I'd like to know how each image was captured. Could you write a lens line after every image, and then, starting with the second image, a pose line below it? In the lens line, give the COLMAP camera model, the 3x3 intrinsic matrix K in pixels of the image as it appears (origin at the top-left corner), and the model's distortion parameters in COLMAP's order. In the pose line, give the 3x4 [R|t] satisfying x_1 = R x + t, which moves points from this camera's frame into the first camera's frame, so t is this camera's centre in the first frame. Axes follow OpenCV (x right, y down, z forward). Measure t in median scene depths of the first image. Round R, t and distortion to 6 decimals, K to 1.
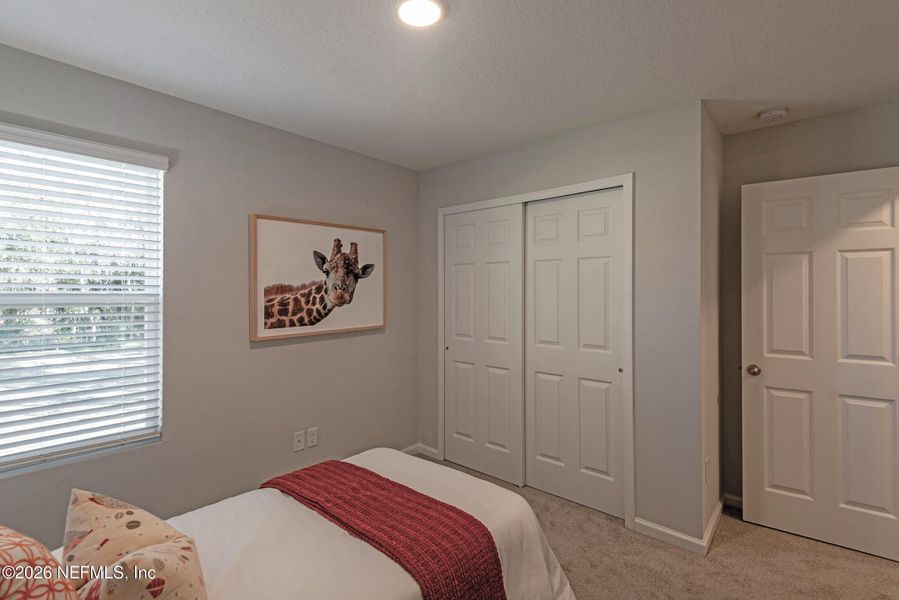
lens RADIAL K [[407.5, 0, 454.9], [0, 407.5, 290.9], [0, 0, 1]] dist [0.020901, -0.014561]
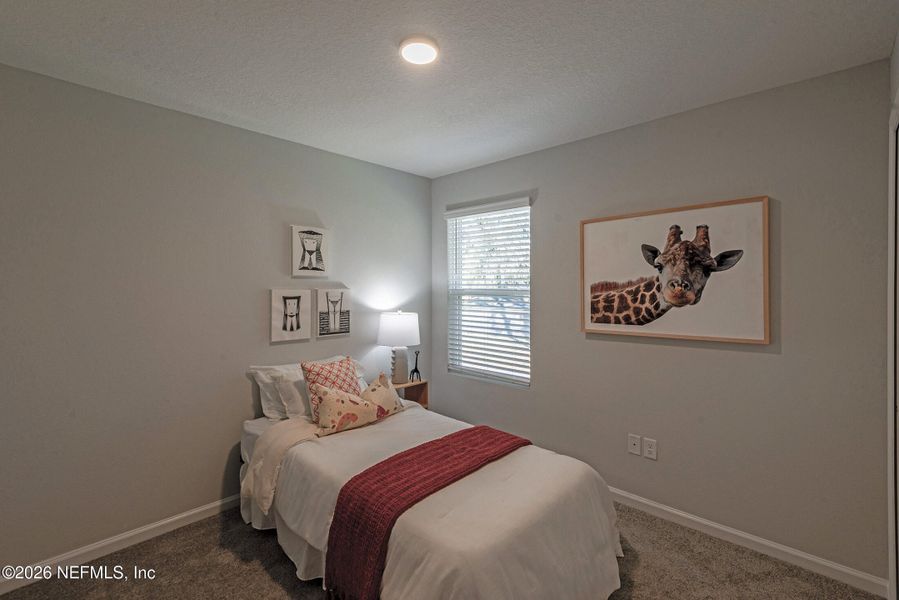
lens RADIAL K [[407.5, 0, 454.9], [0, 407.5, 290.9], [0, 0, 1]] dist [0.020901, -0.014561]
pose [[-0.041889, 0.008221, -0.999088, 0.586408], [-0.001317, 0.999965, 0.008284, -0.000809], [0.999121, 0.001663, -0.041877, 0.611750]]
